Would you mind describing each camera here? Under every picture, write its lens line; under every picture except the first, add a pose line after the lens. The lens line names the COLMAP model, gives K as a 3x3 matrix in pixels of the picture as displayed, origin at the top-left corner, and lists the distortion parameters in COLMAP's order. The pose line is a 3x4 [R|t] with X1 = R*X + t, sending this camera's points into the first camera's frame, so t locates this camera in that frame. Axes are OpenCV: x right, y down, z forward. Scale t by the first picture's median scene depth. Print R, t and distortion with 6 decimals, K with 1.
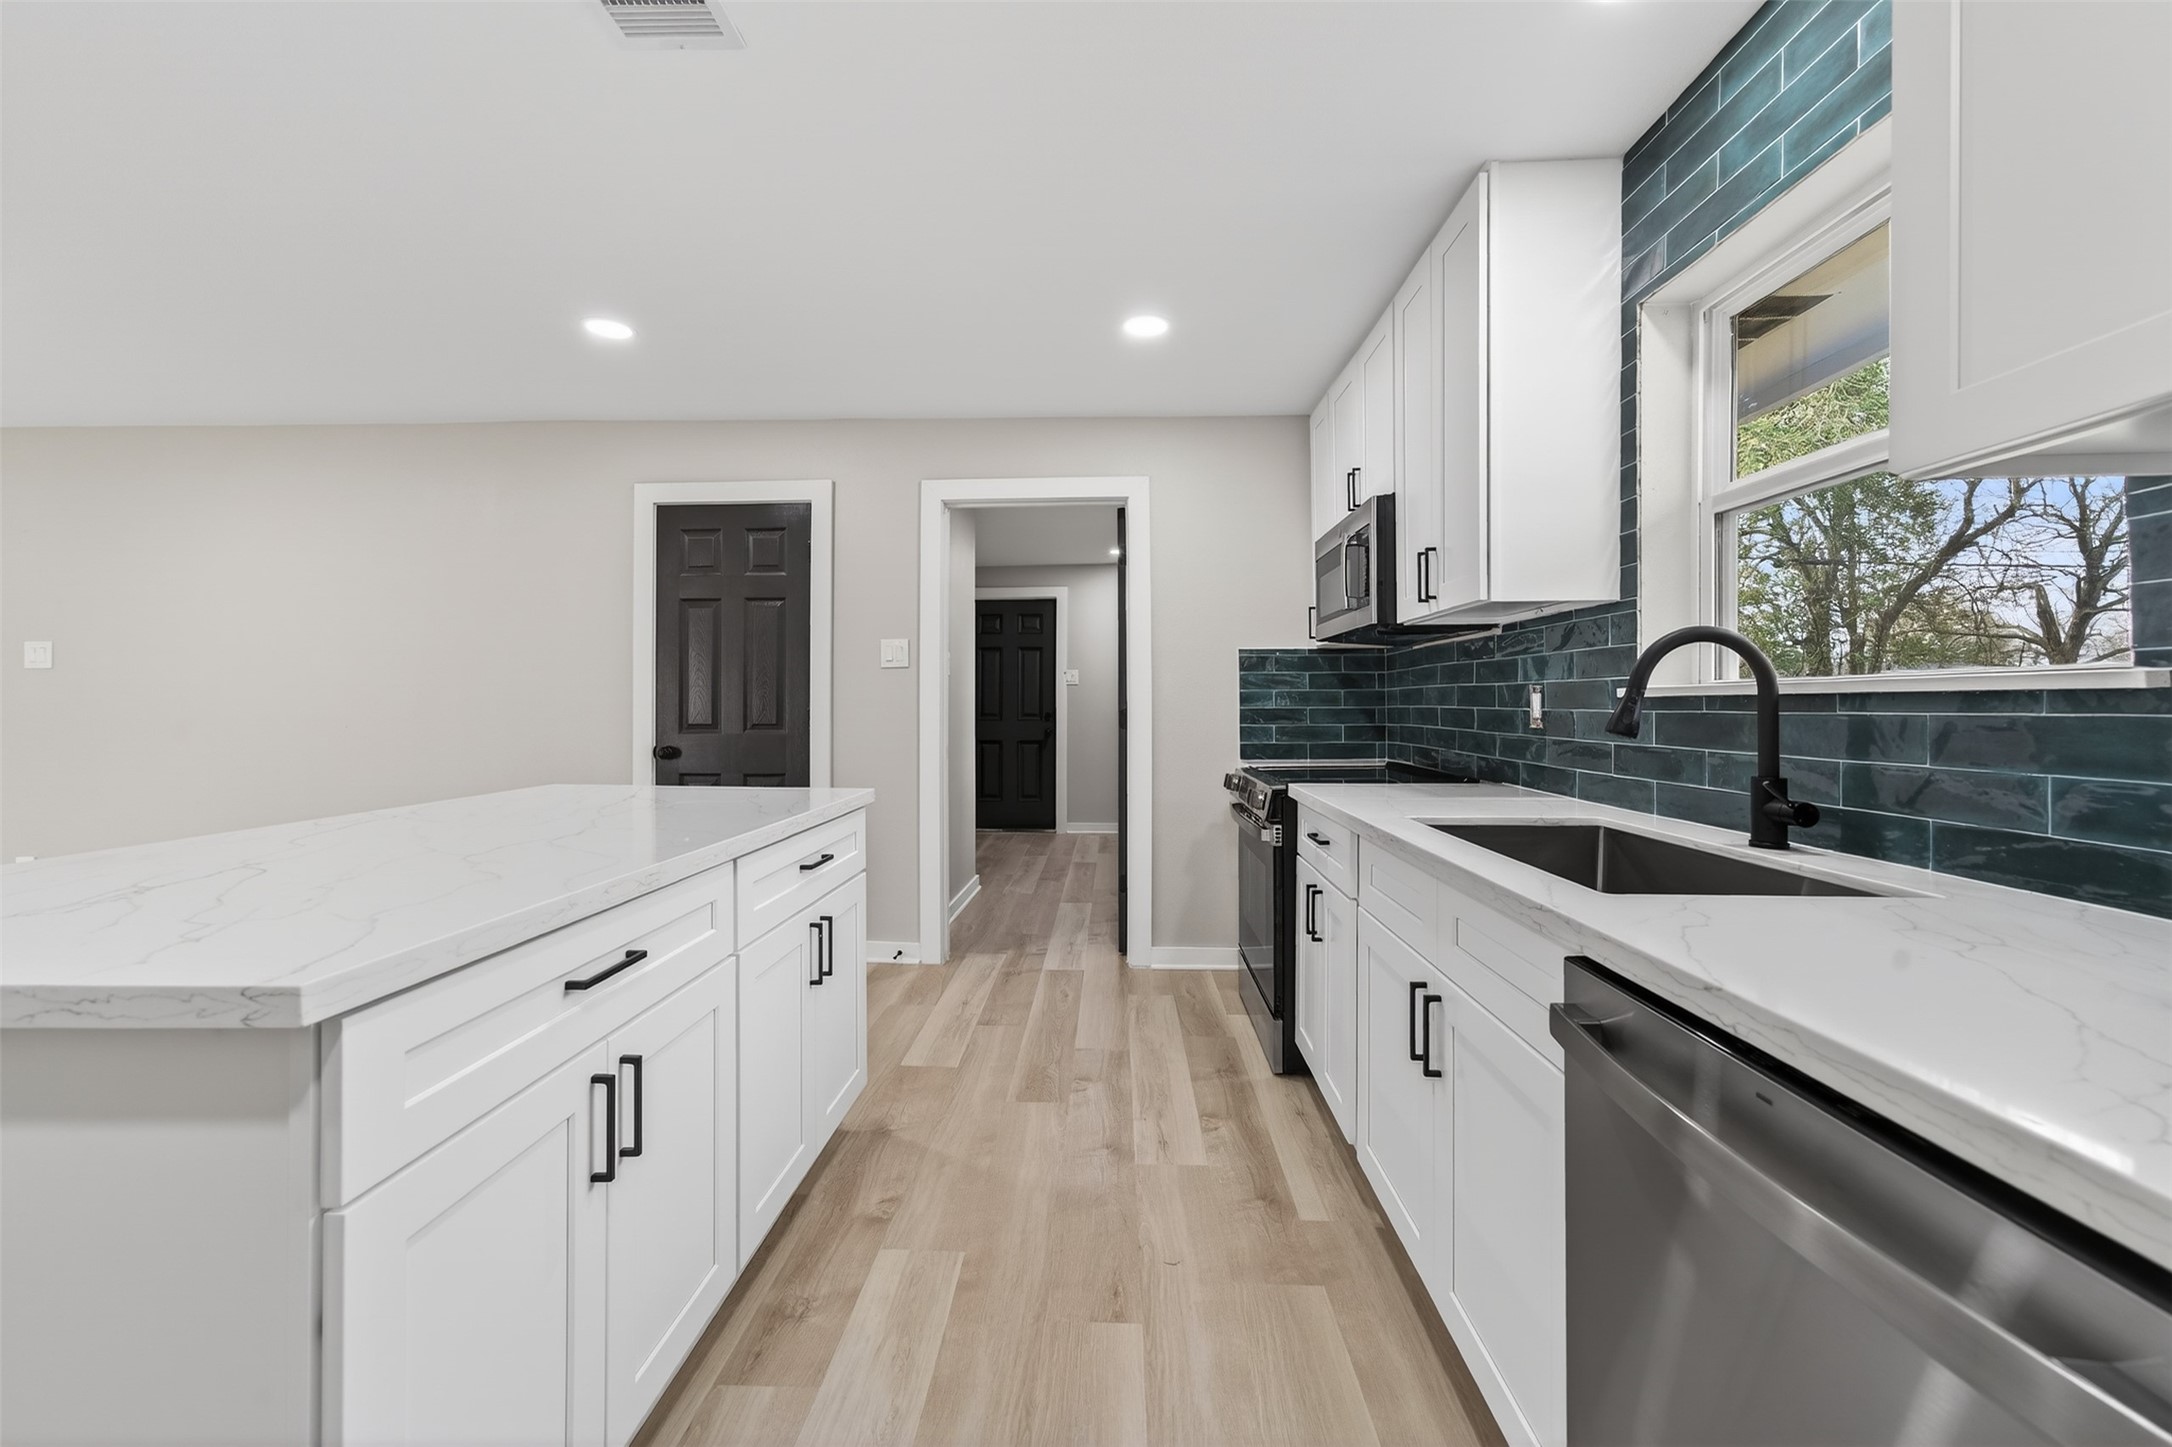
lens RADIAL K [[882.0, 0, 1075.7], [0, 882.0, 711.4], [0, 0, 1]] dist [-0.001016, -0.000029]
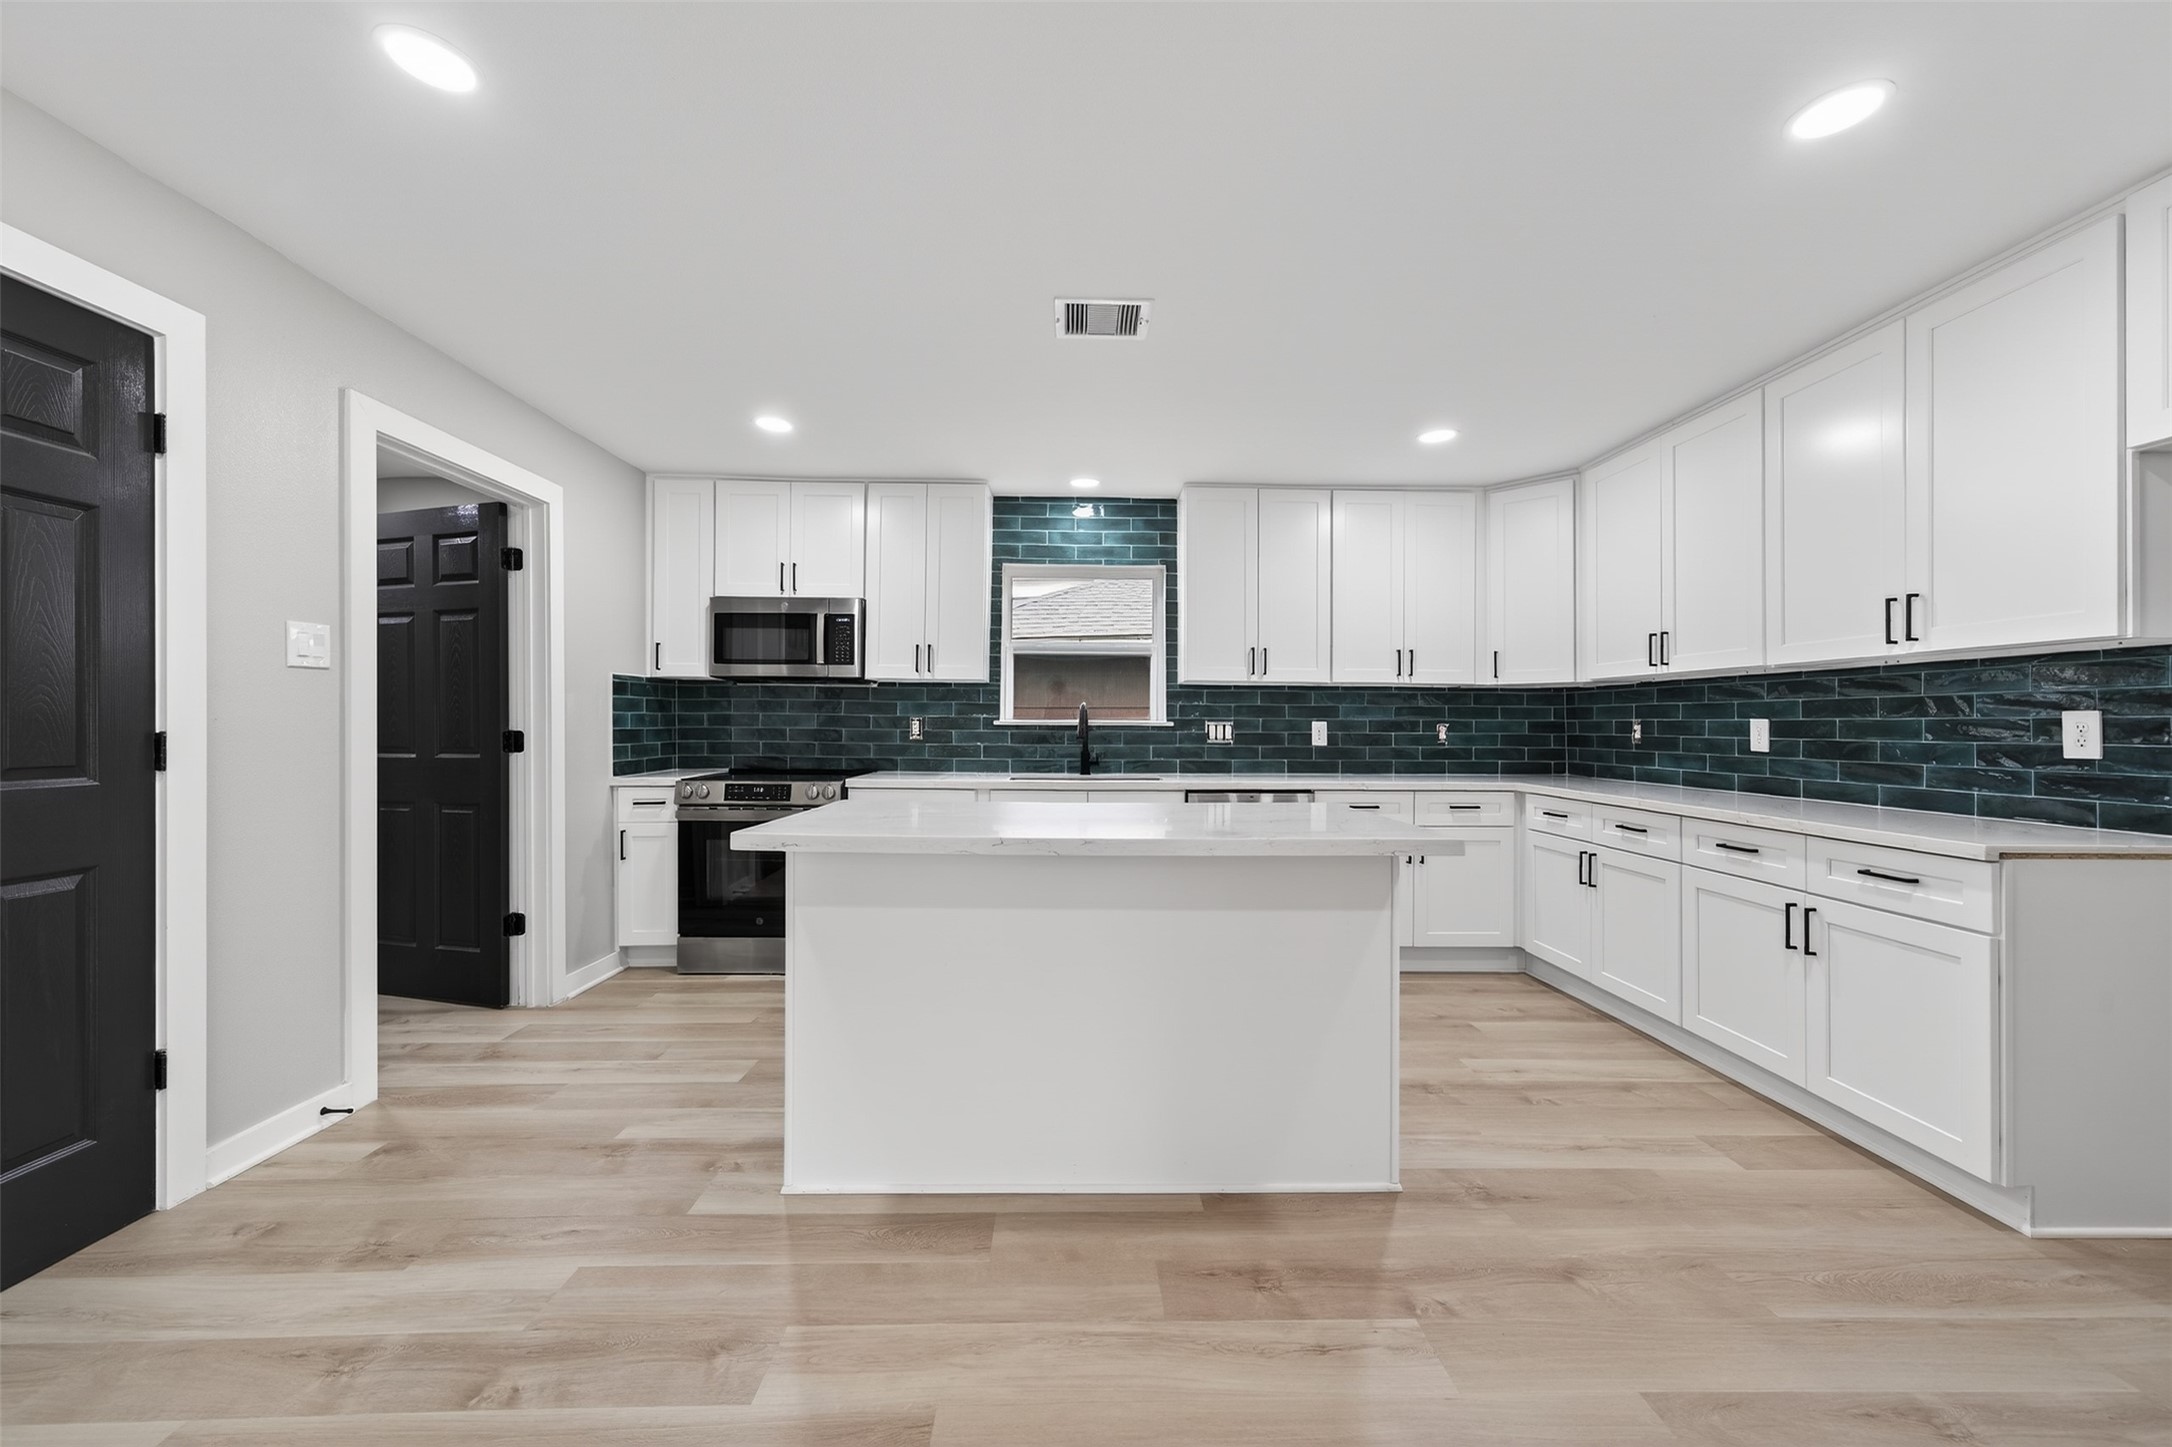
lens RADIAL K [[833.9, 0, 1108.4], [0, 833.9, 712.3], [0, 0, 1]] dist [-0.000650, -0.000340]
pose [[-0.082899, 0.015446, 0.996438, -1.220403], [0.000114, 0.999880, -0.015490, -0.011379], [-0.996558, -0.001171, -0.082890, 0.670066]]
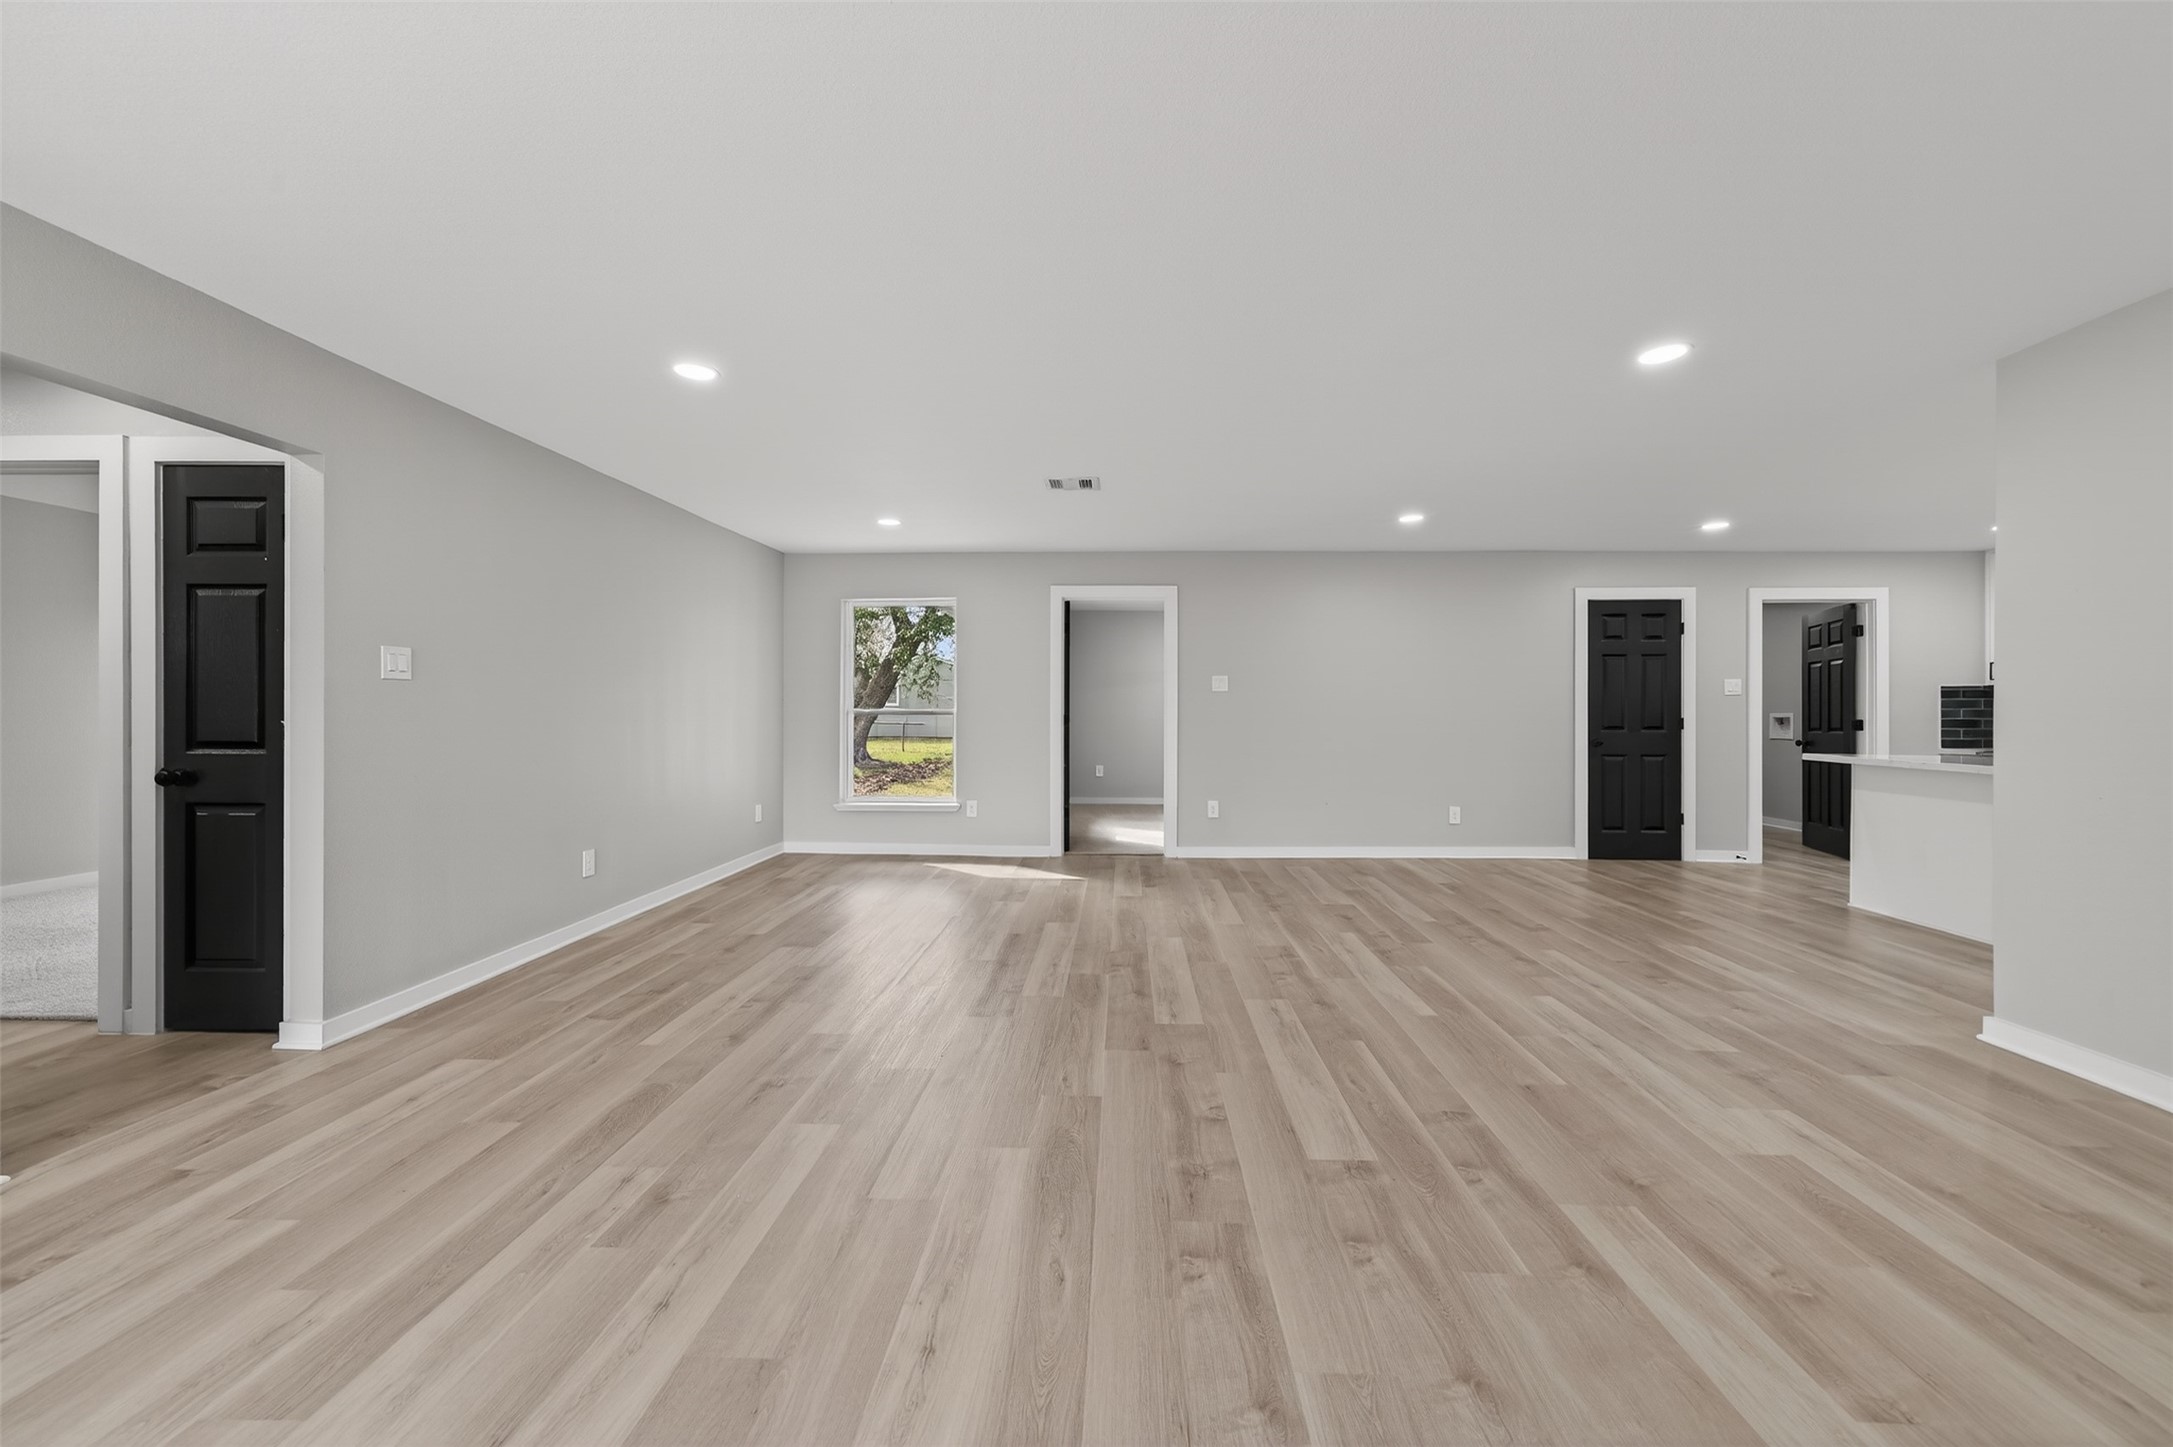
lens RADIAL K [[823.2, 0, 1092.8], [0, 823.2, 718.4], [0, 0, 1]] dist [0.000949, 0.000446]
pose [[0.999973, 0.005556, 0.004752, -2.124237], [-0.005570, 0.999980, 0.003070, -0.001661], [-0.004735, -0.003096, 0.999984, -0.906016]]
